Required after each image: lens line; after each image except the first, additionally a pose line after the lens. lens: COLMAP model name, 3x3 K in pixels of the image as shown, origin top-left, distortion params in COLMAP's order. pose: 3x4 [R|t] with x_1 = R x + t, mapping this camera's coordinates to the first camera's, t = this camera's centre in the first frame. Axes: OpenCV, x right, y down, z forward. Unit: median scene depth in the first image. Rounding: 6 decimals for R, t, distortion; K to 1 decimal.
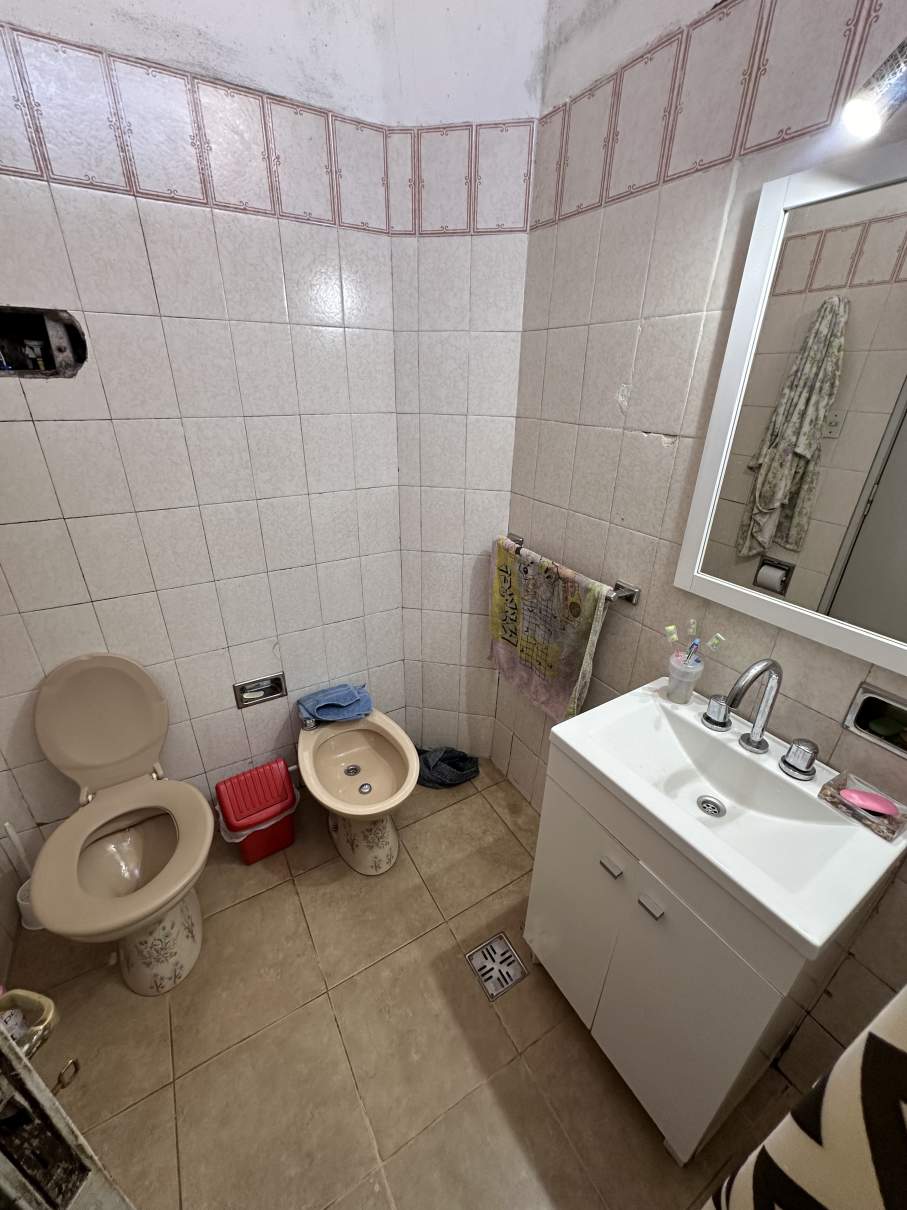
lens RADIAL K [[484.3, 0, 454.8], [0, 484.3, 607.2], [0, 0, 1]] dist [-0.003974, 0.001082]
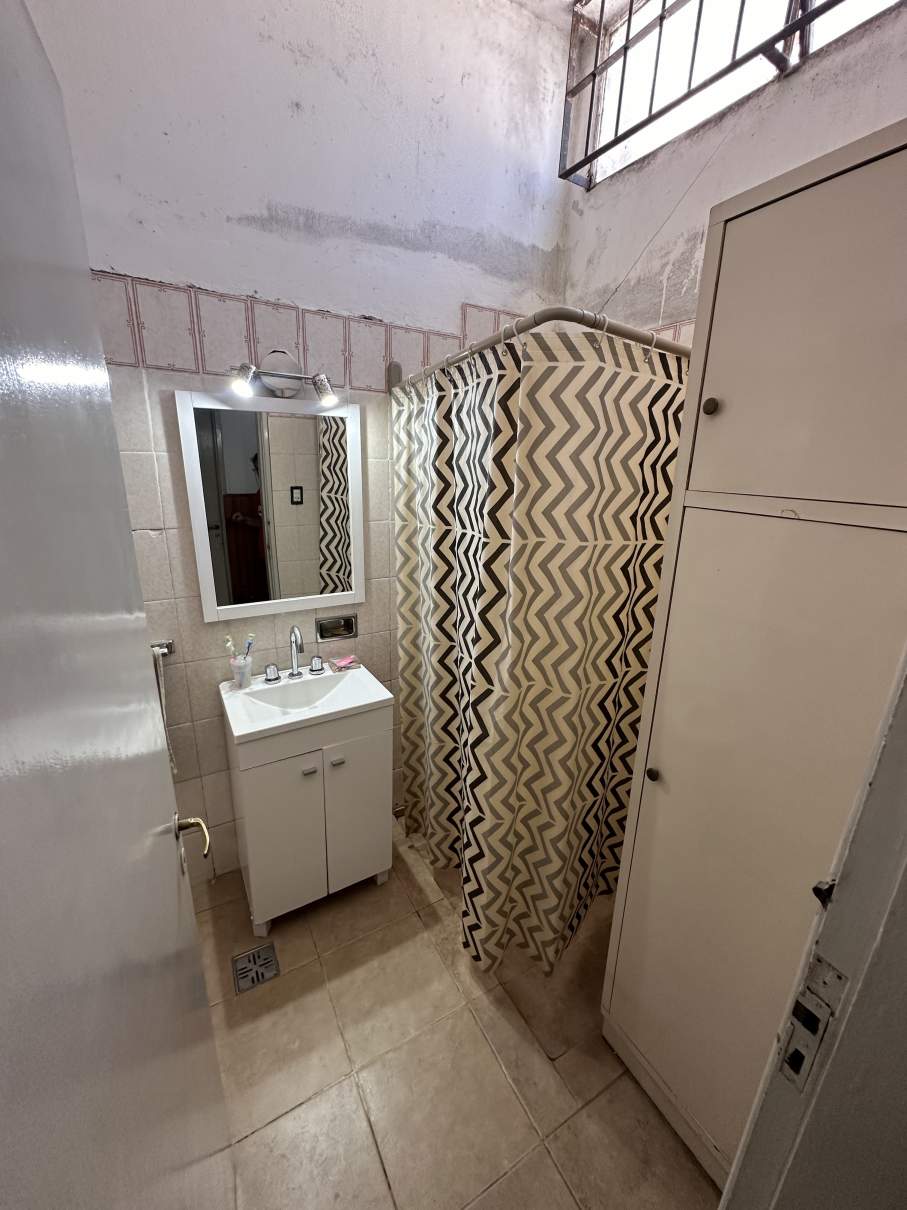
lens RADIAL K [[484.3, 0, 450.7], [0, 484.3, 605.7], [0, 0, 1]] dist [-0.003974, 0.001082]
pose [[0.012410, -0.309833, 0.950710, -0.869595], [0.400170, 0.872863, 0.279240, -0.188809], [-0.916357, 0.376980, 0.134818, 0.089333]]
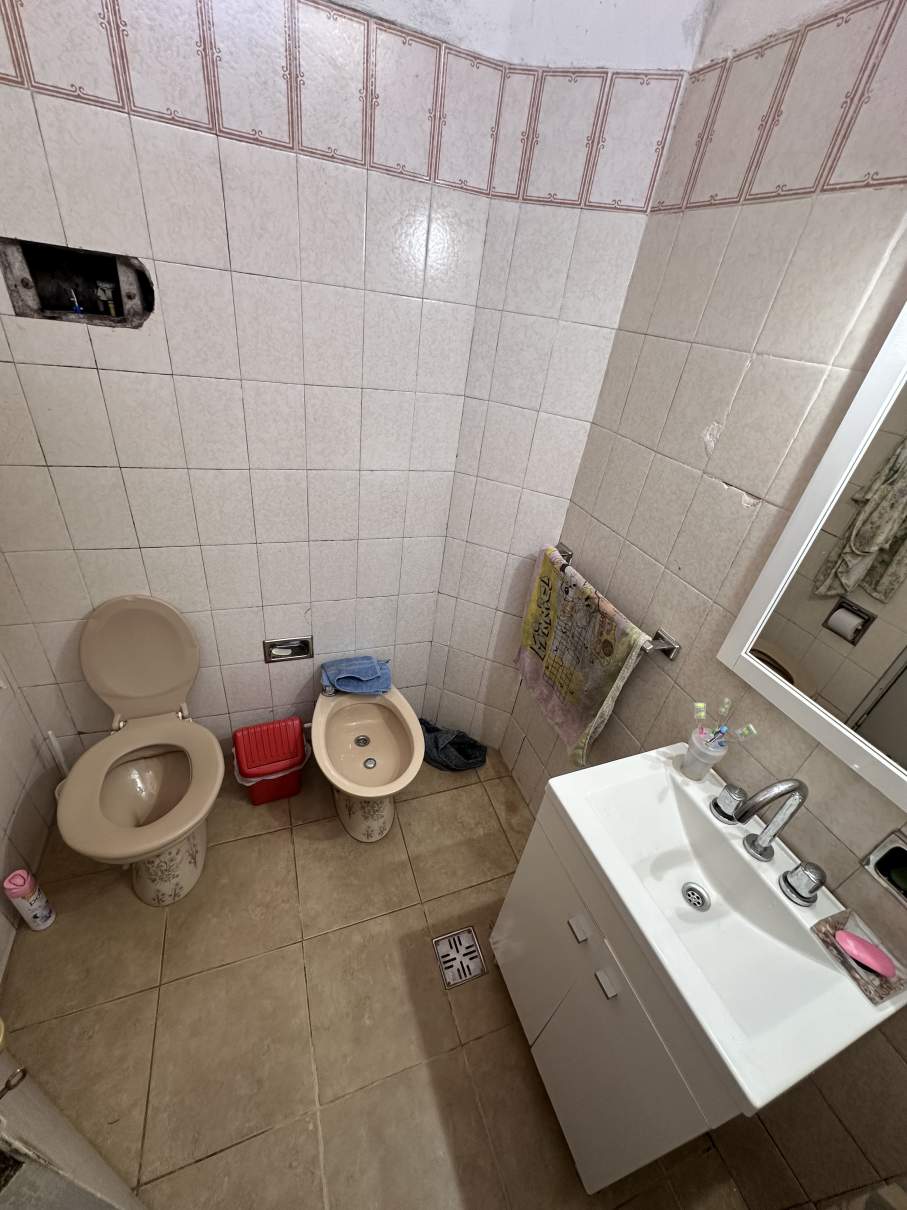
lens RADIAL K [[484.3, 0, 454.1], [0, 484.3, 607.1], [0, 0, 1]] dist [-0.003974, 0.001082]
pose [[0.976951, 0.191572, -0.094169, 0.032811], [-0.179221, 0.975747, 0.125687, -0.154048], [0.115963, -0.105913, 0.987591, 0.044746]]
